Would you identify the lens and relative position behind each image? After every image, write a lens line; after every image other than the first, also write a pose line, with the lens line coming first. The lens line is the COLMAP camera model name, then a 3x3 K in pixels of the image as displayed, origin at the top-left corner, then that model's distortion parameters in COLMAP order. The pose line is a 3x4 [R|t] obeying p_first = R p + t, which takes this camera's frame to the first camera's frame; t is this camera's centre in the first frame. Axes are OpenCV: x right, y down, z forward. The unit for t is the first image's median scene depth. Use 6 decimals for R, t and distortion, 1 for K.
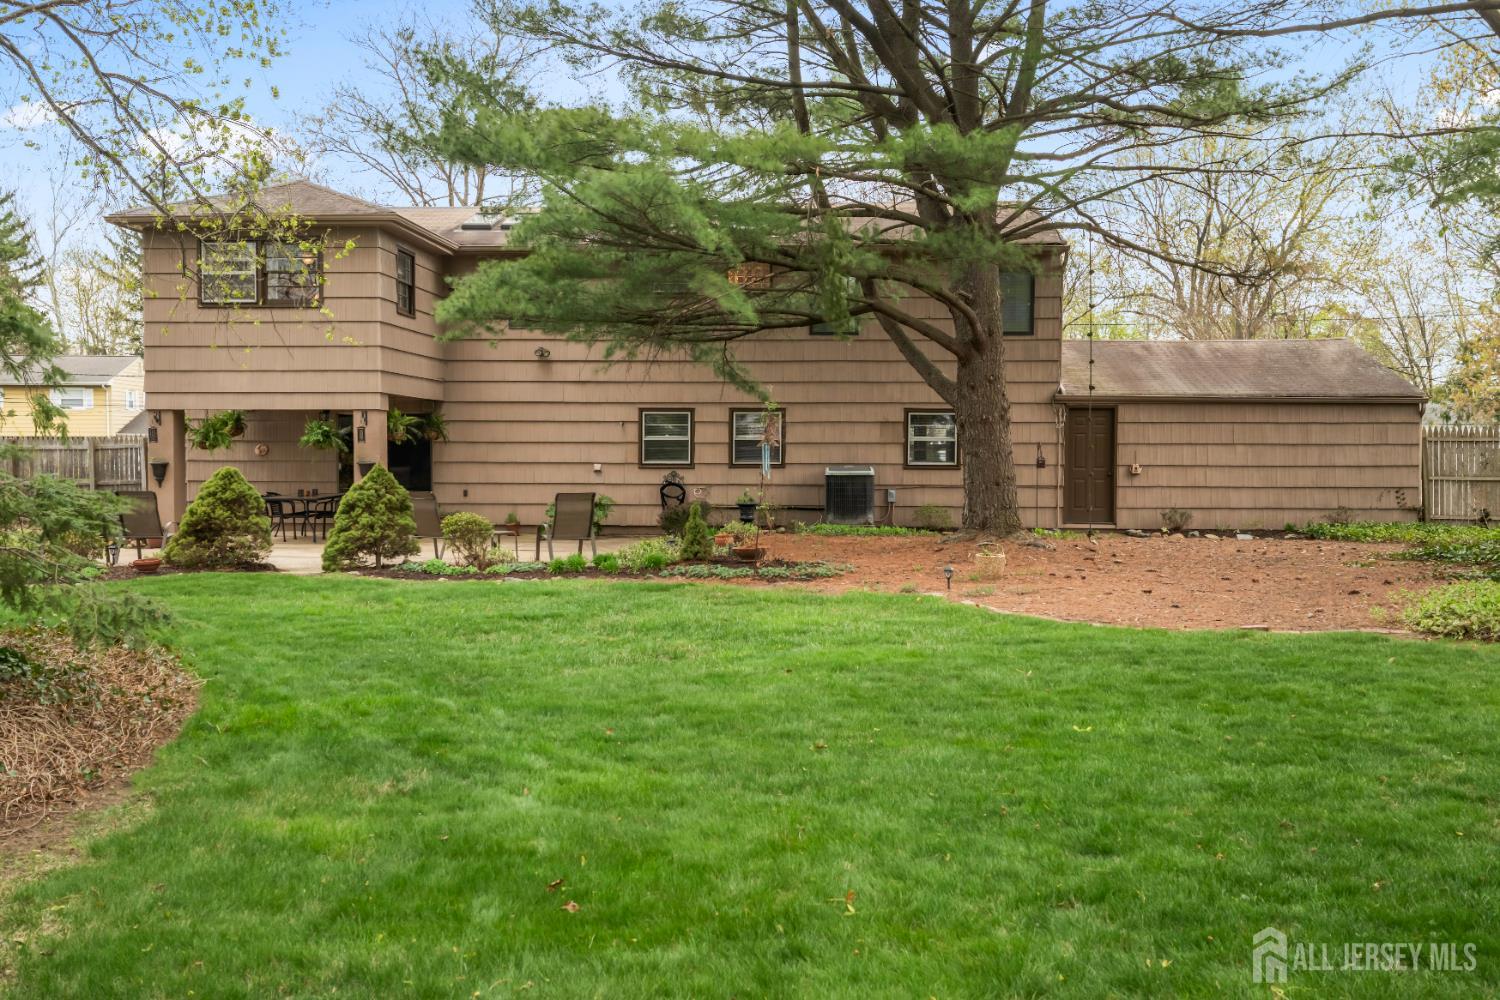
lens RADIAL K [[1443.5, 0, 740.5], [0, 1443.5, 492.3], [0, 0, 1]] dist [0.010140, 0.000000]
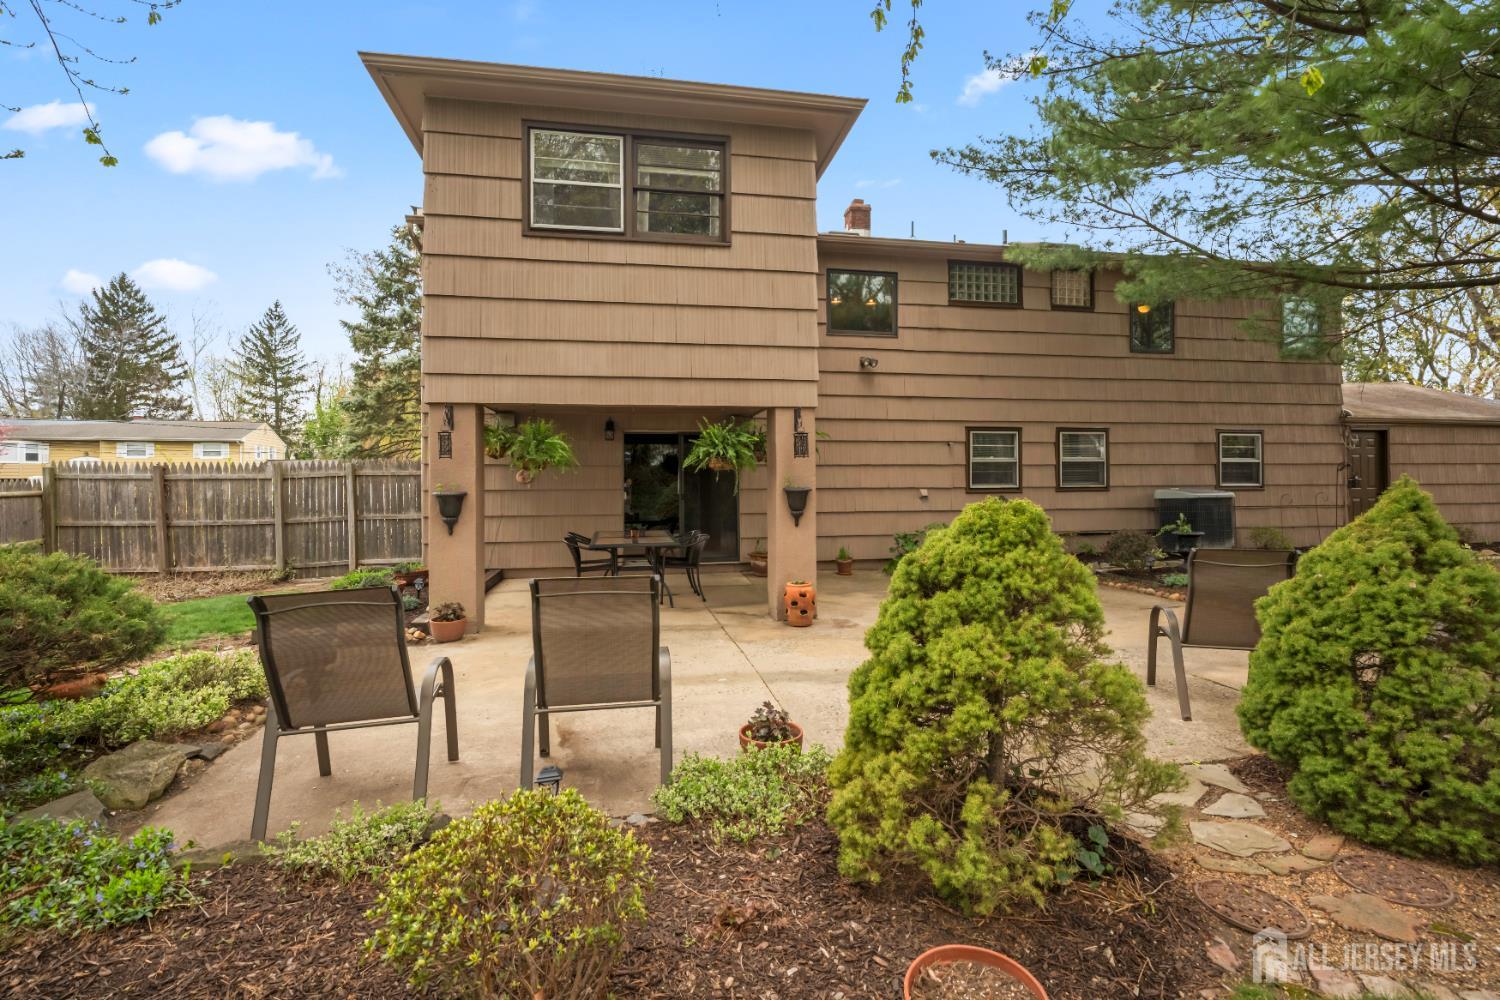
lens RADIAL K [[682.4, 0, 732.6], [0, 682.4, 477.5], [0, 0, 1]] dist [-0.007350, 0.000308]
pose [[0.972854, -0.007468, 0.231298, -0.311898], [0.017113, 0.999064, -0.039723, -0.012109], [-0.230785, 0.042603, 0.972072, 0.619582]]
